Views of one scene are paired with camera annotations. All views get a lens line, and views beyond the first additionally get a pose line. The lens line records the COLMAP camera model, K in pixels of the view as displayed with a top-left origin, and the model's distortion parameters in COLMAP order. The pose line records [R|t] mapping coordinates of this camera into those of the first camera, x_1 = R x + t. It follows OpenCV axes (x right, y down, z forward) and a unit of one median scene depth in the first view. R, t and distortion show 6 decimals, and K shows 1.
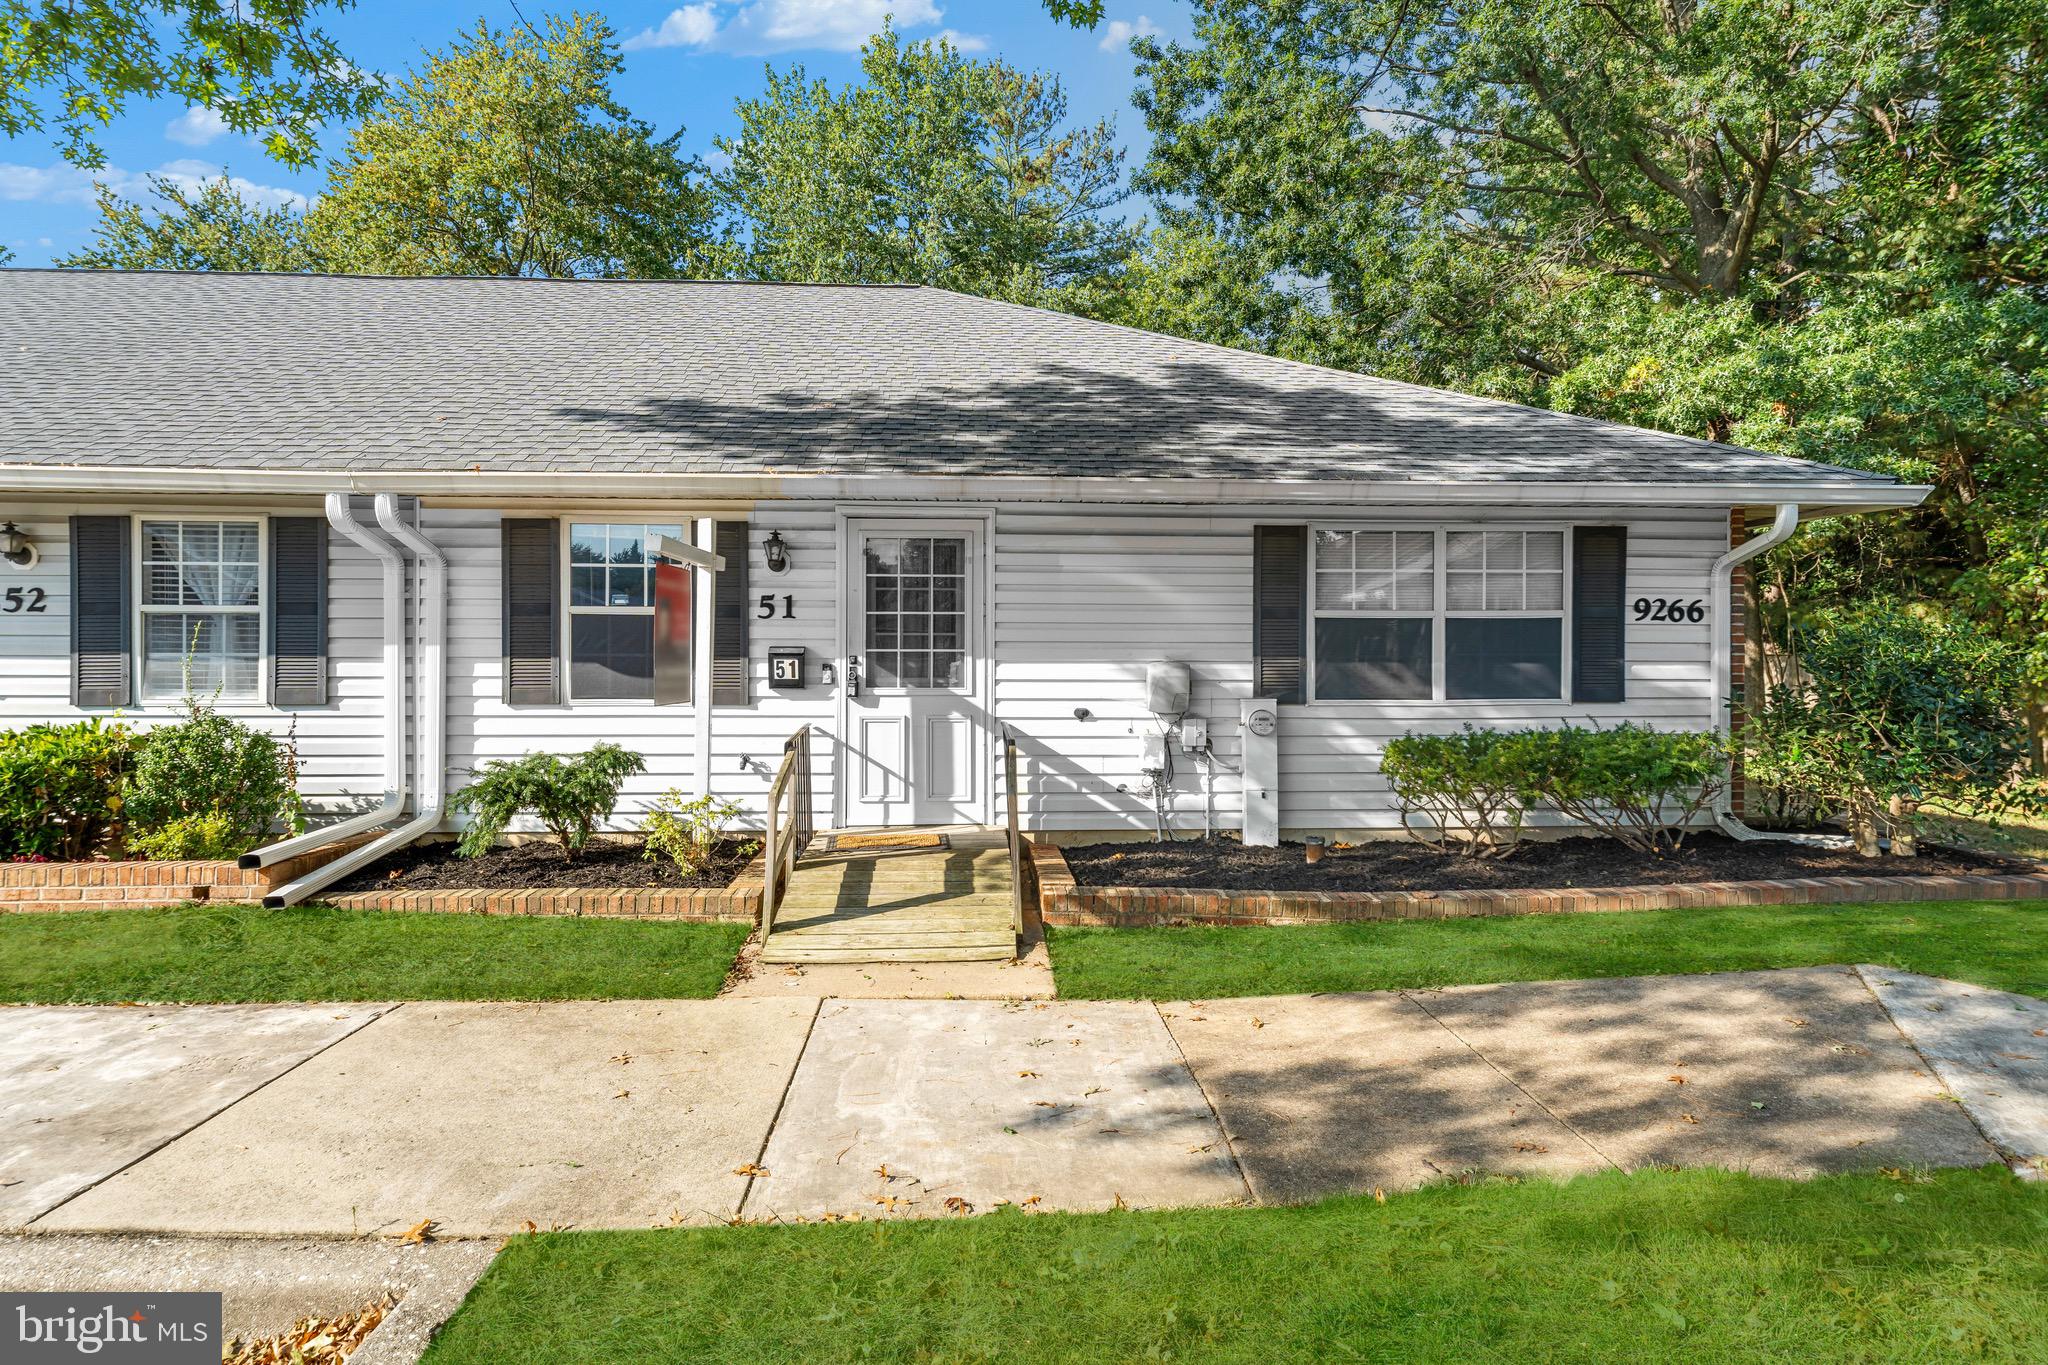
lens RADIAL K [[1083.8, 0, 1023.9], [0, 1083.8, 644.6], [0, 0, 1]] dist [-0.000699, -0.000155]
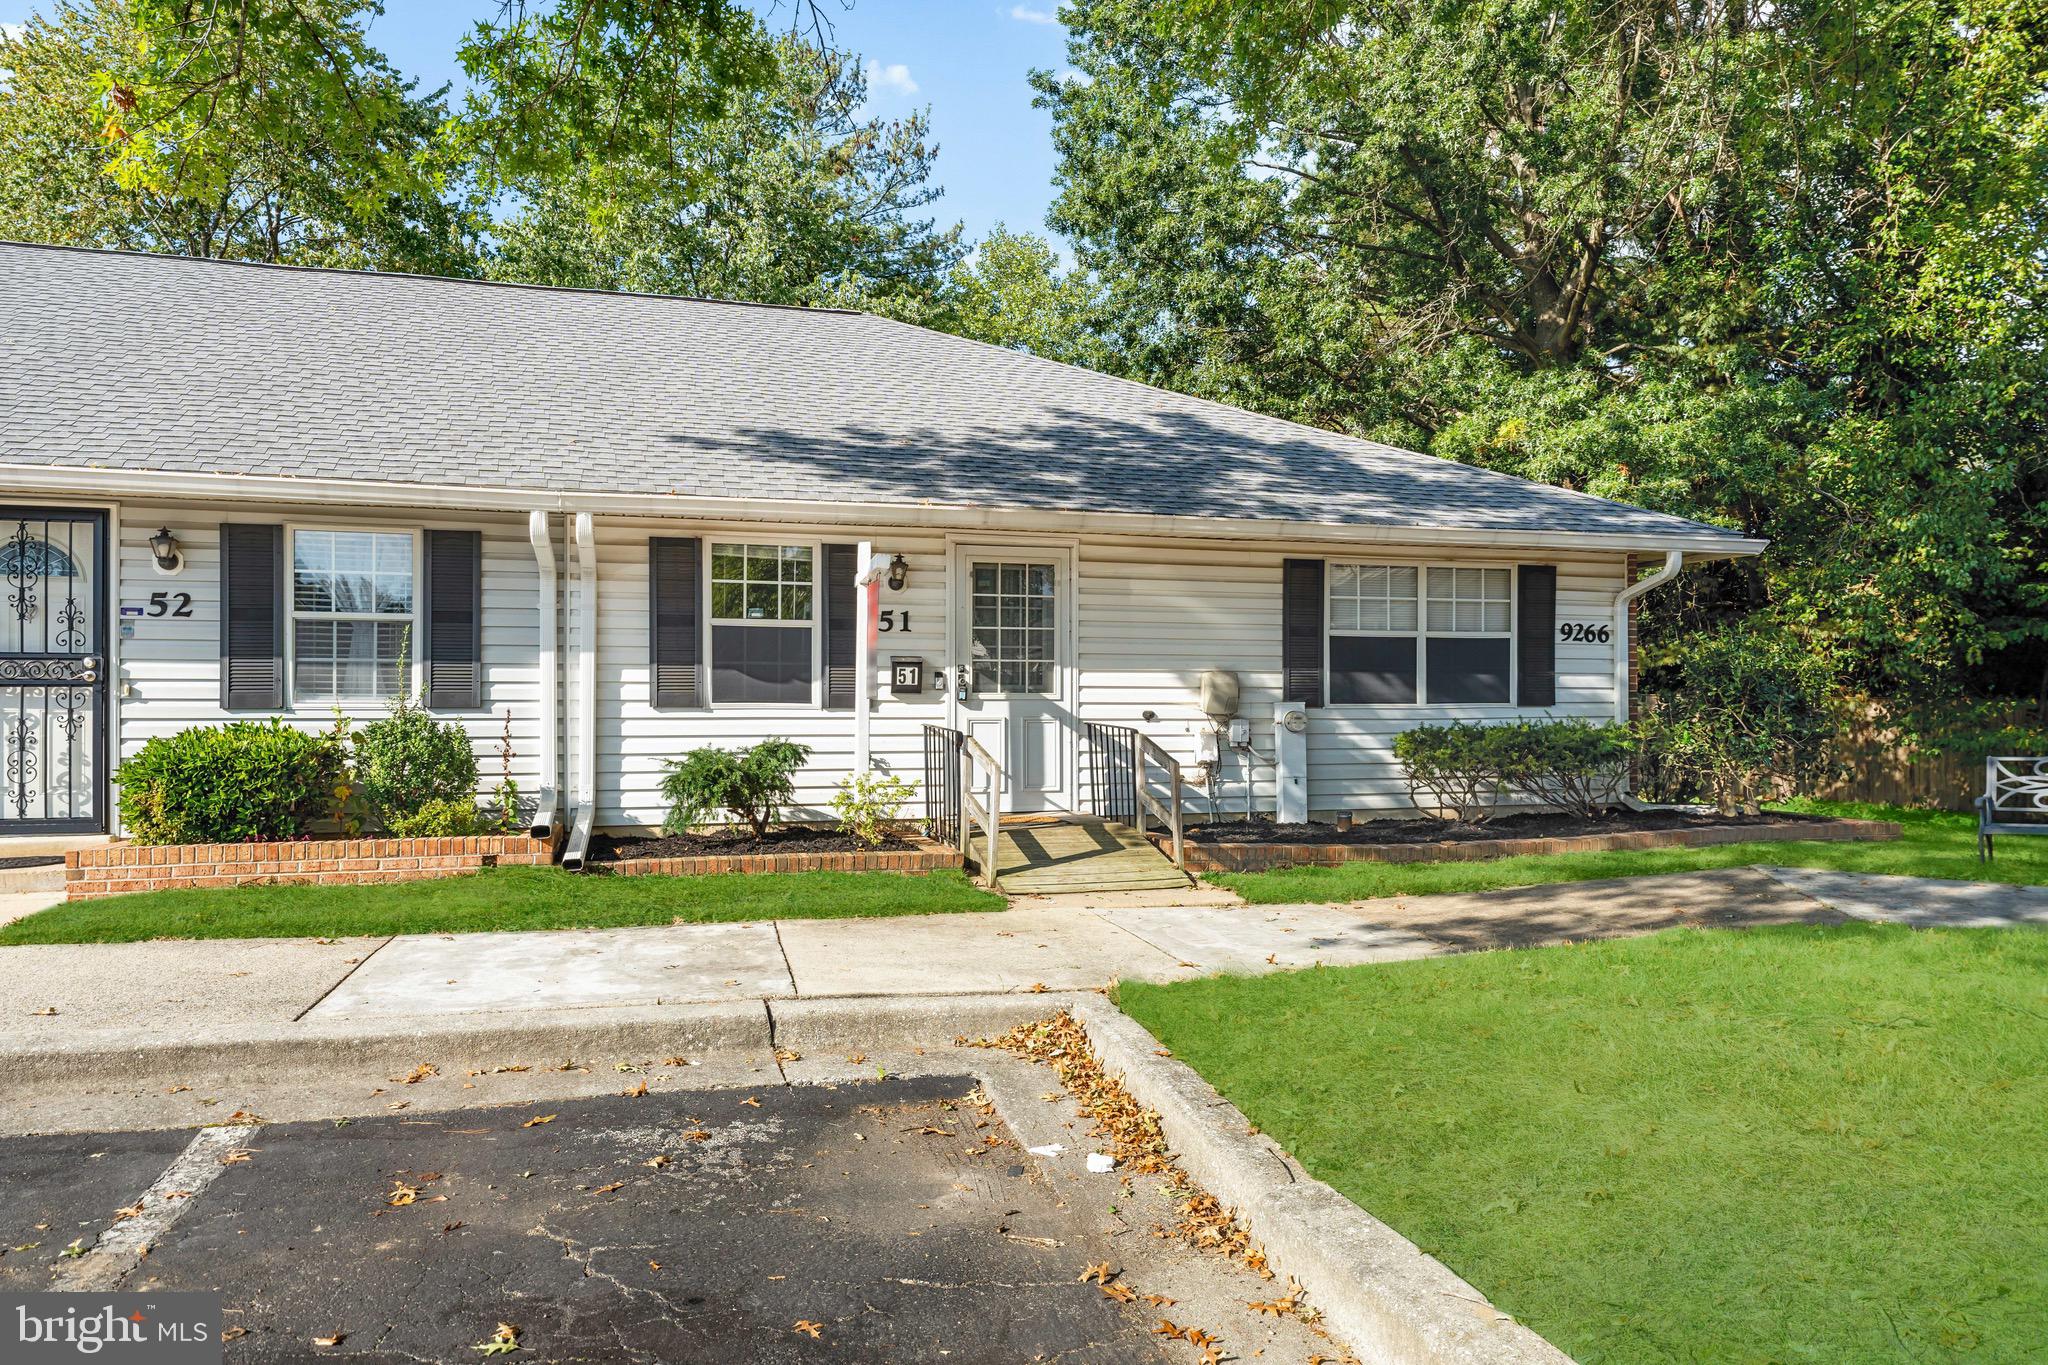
lens RADIAL K [[1268.3, 0, 1024.0], [0, 1268.3, 682.5], [0, 0, 1]] dist [0.000667, -0.000315]
pose [[0.976461, 0.001226, 0.215689, -0.376684], [0.001472, 0.999923, -0.012347, 0.044895], [-0.215688, 0.012374, 0.976384, -0.314933]]
